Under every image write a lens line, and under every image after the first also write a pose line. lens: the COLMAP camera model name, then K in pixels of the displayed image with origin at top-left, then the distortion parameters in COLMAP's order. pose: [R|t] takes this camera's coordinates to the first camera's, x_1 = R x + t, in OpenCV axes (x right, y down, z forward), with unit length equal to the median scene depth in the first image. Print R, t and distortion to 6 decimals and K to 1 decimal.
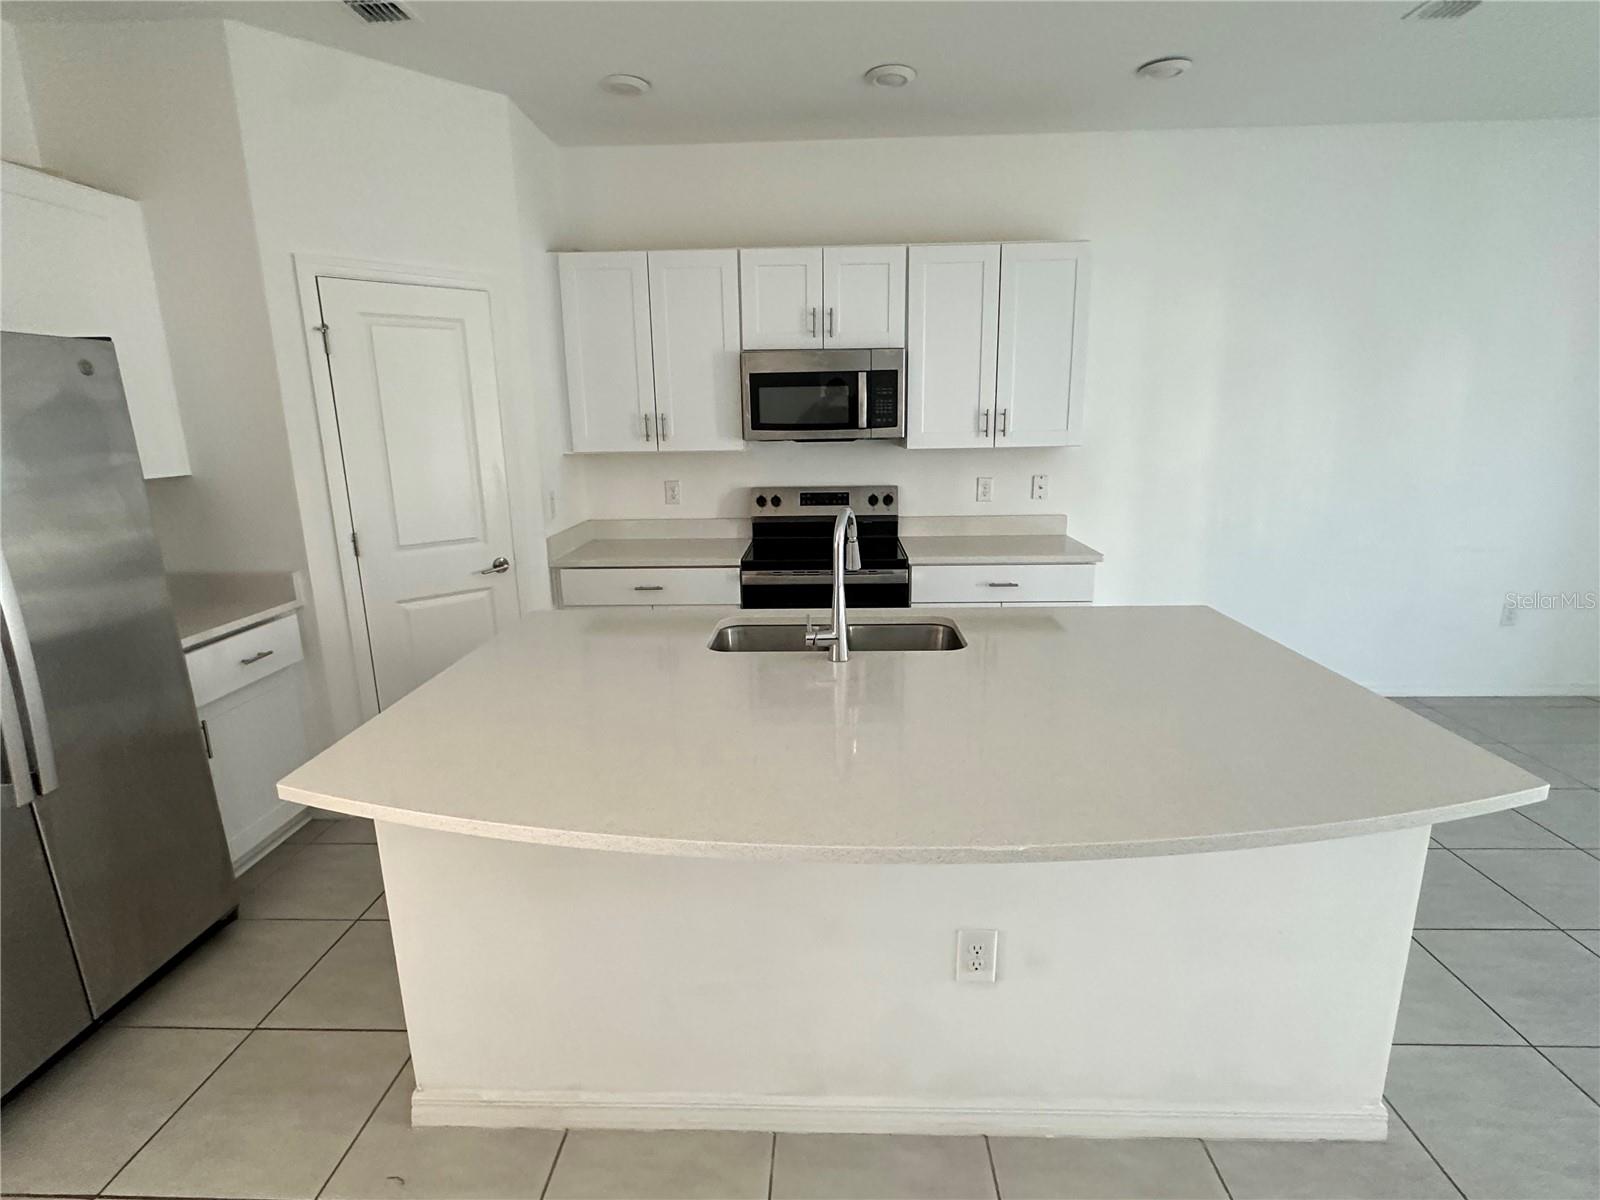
lens RADIAL K [[803.5, 0, 800.0], [0, 803.5, 600.0], [0, 0, 1]] dist [-0.003080, 0.000071]
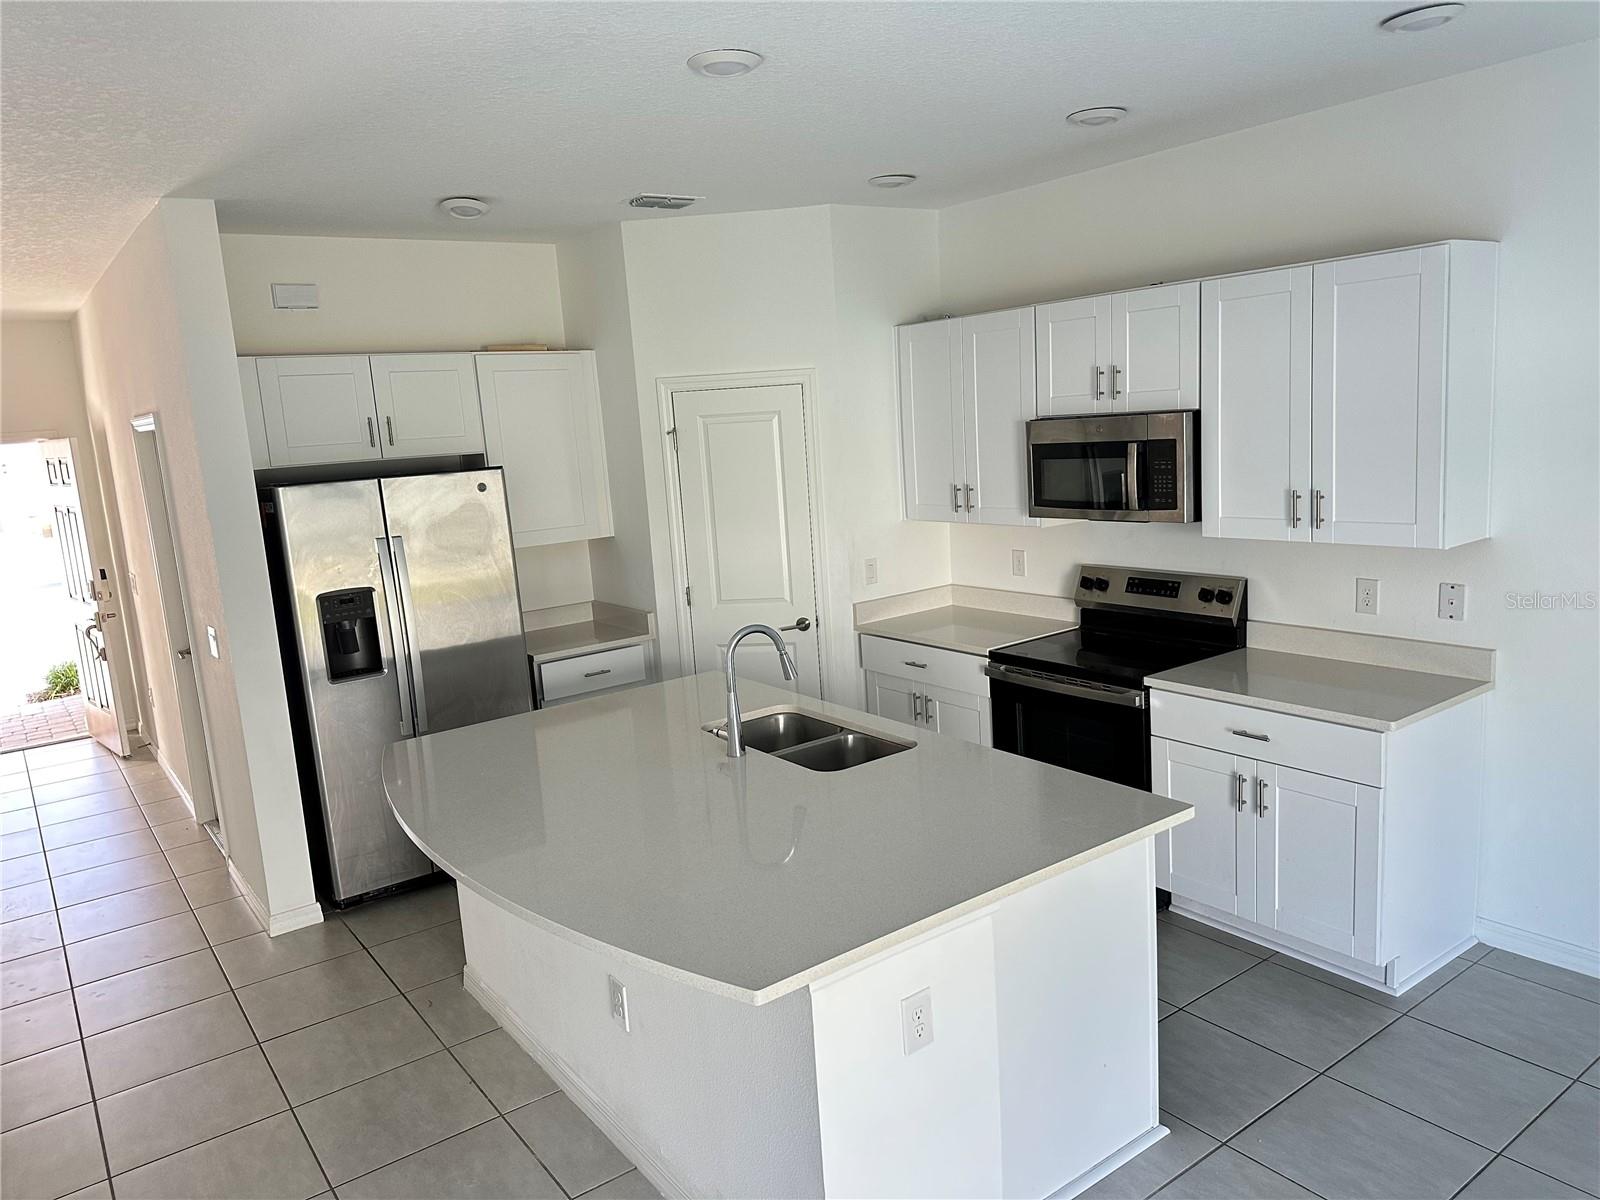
lens RADIAL K [[1122.6, 0, 800.0], [0, 1122.6, 600.0], [0, 0, 1]] dist [0.101927, -0.143147]
pose [[0.618327, 0.105324, -0.778832, 0.769482], [-0.123454, 0.991694, 0.036097, -0.123883], [0.776164, 0.073830, 0.626194, 0.031259]]
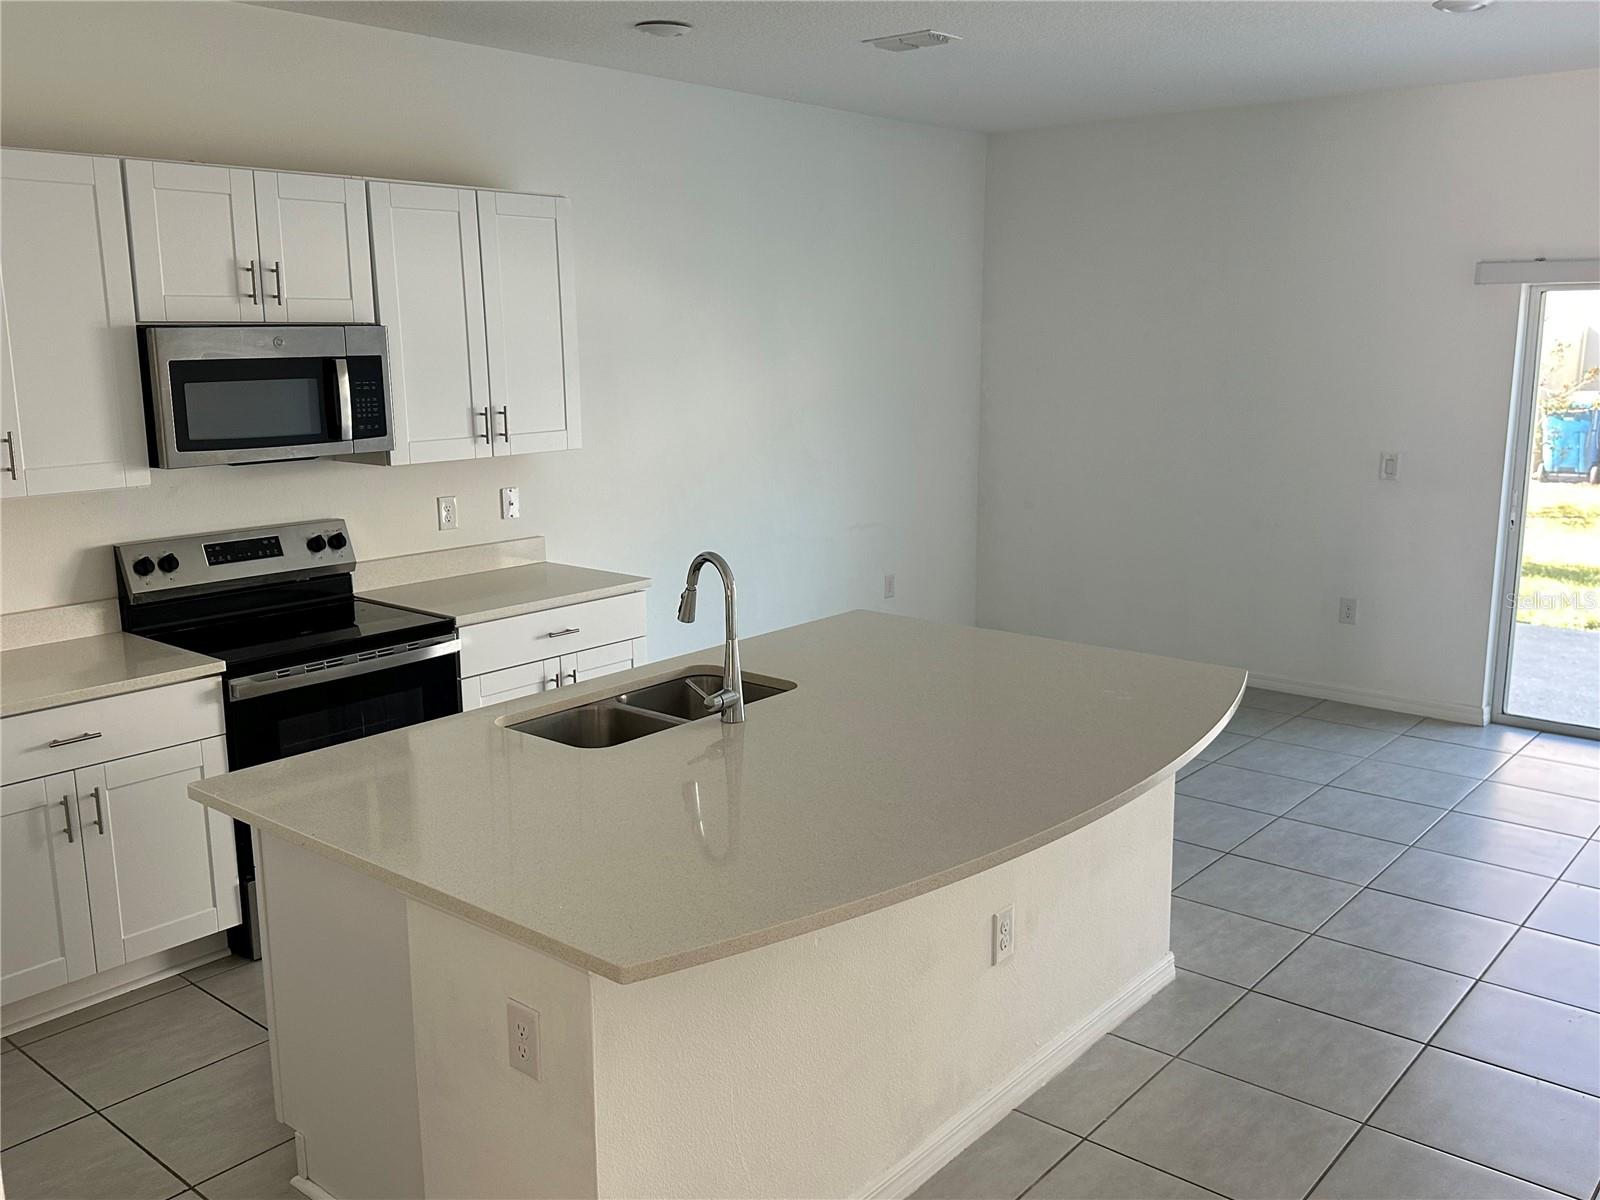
lens RADIAL K [[1389.1, 0, 800.0], [0, 1389.1, 600.0], [0, 0, 1]] dist [0.128252, -0.267779]
pose [[0.618409, -0.139409, 0.773392, -0.621049], [0.174712, 0.983899, 0.037654, -0.059815], [-0.766189, 0.111835, 0.632809, -0.025493]]
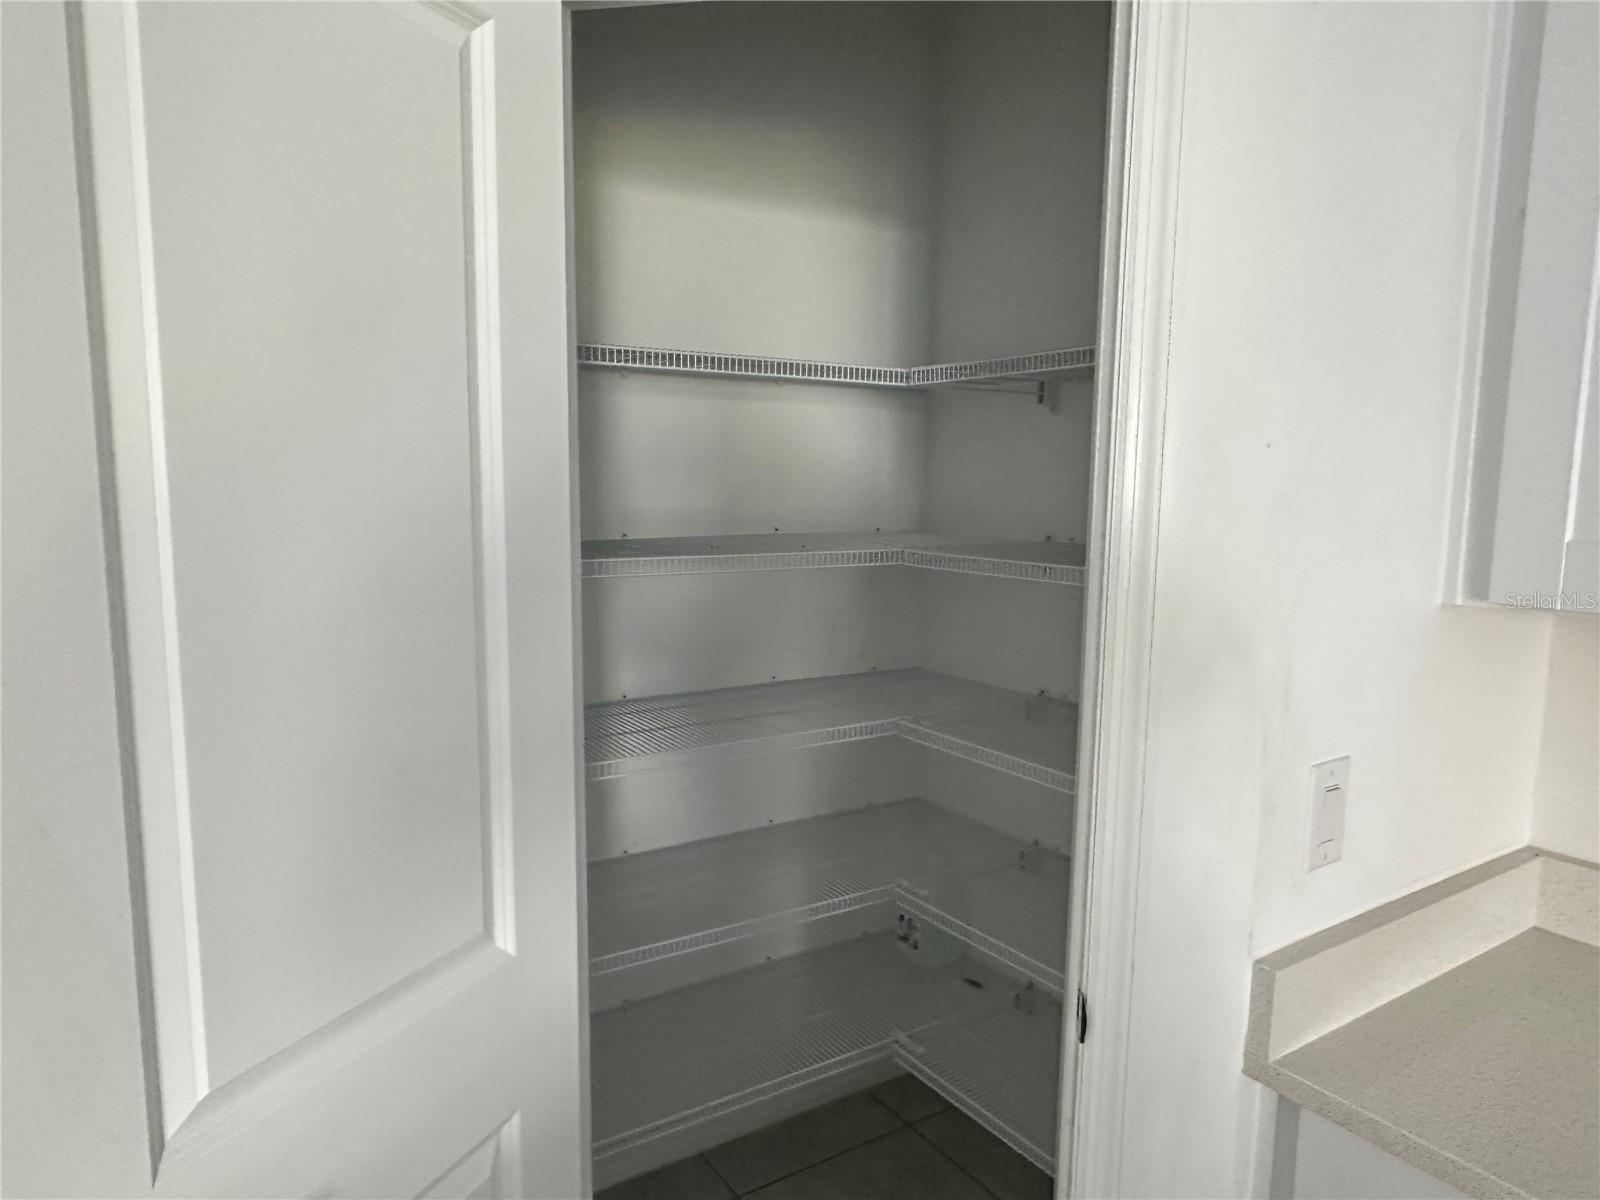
lens RADIAL K [[1026.3, 0, 800.0], [0, 1026.3, 600.0], [0, 0, 1]] dist [0.000039, 0.000093]
pose [[0.579548, 0.124383, -0.805390, -0.164111], [-0.207467, 0.978240, 0.001788, -0.150193], [0.788087, 0.166056, 0.592743, 0.692105]]
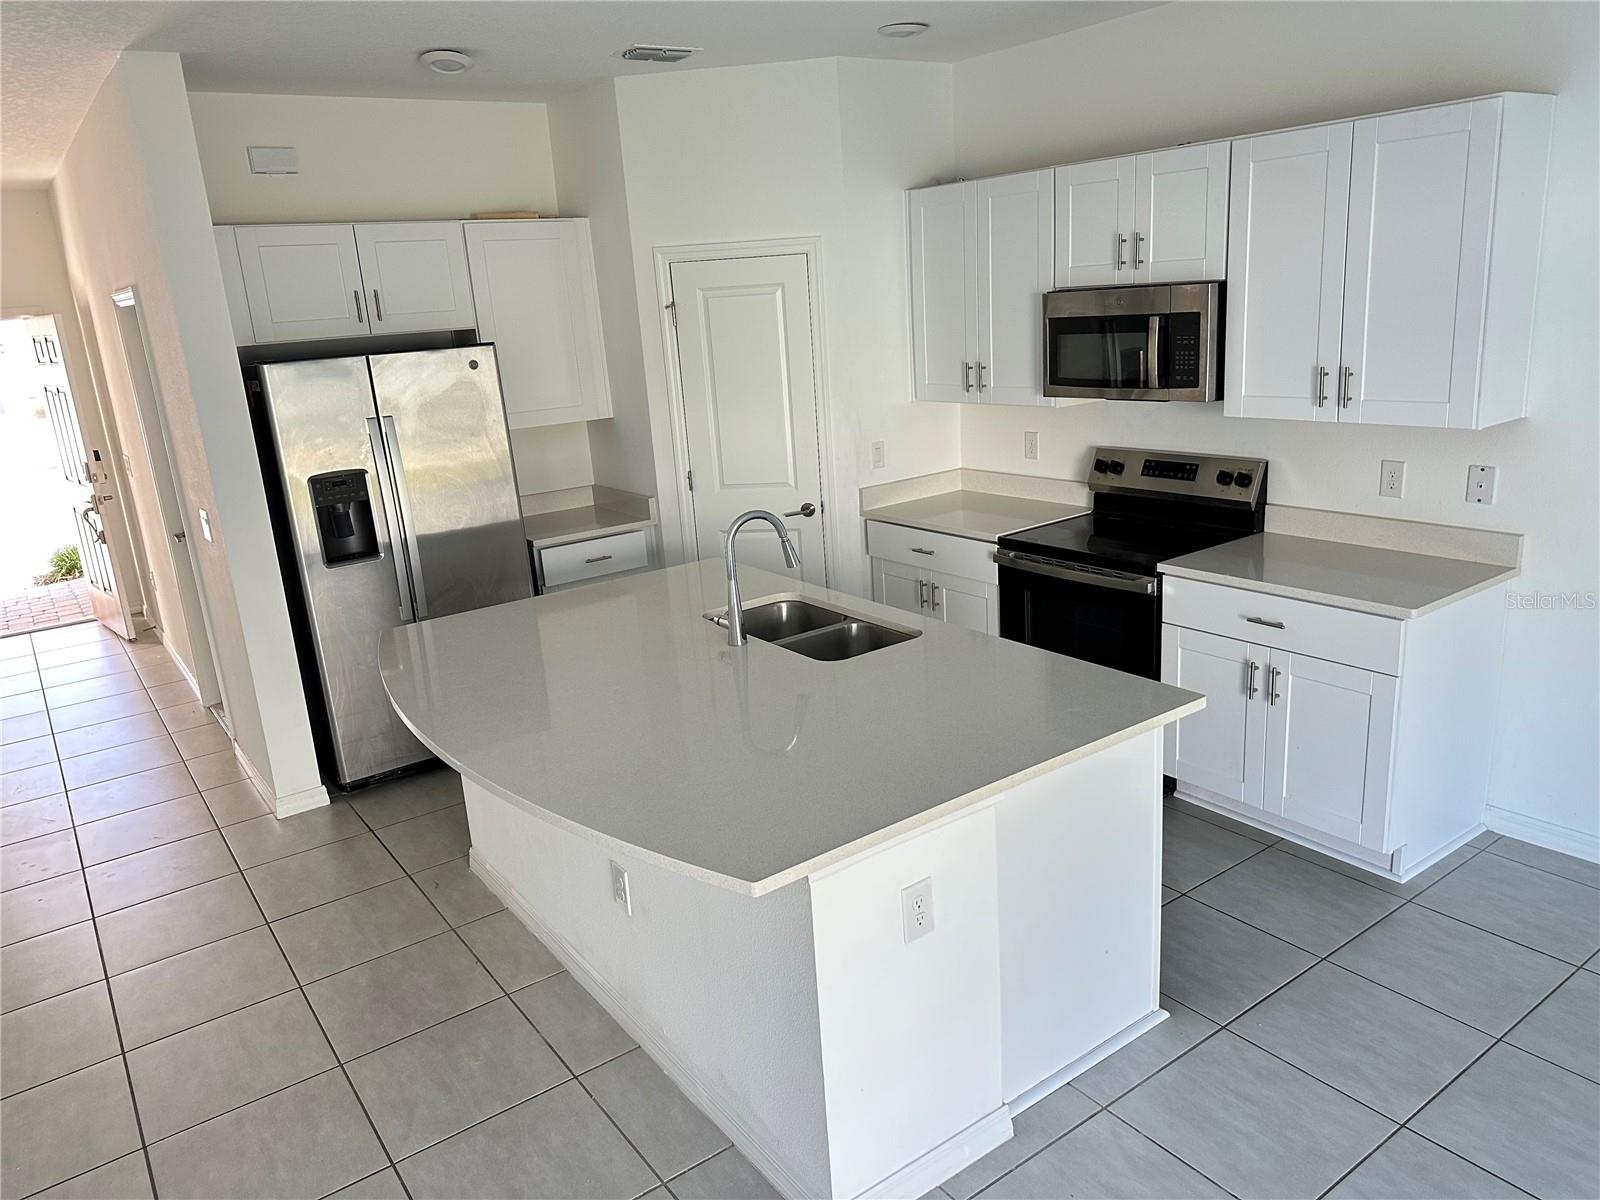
lens RADIAL K [[1123.3, 0, 800.0], [0, 1123.3, 600.0], [0, 0, 1]] dist [0.099809, -0.146712]
pose [[0.611910, 0.185367, -0.768899, 0.749978], [-0.123589, 0.982616, 0.138536, -0.123530], [0.781212, 0.010256, 0.624181, 0.053597]]
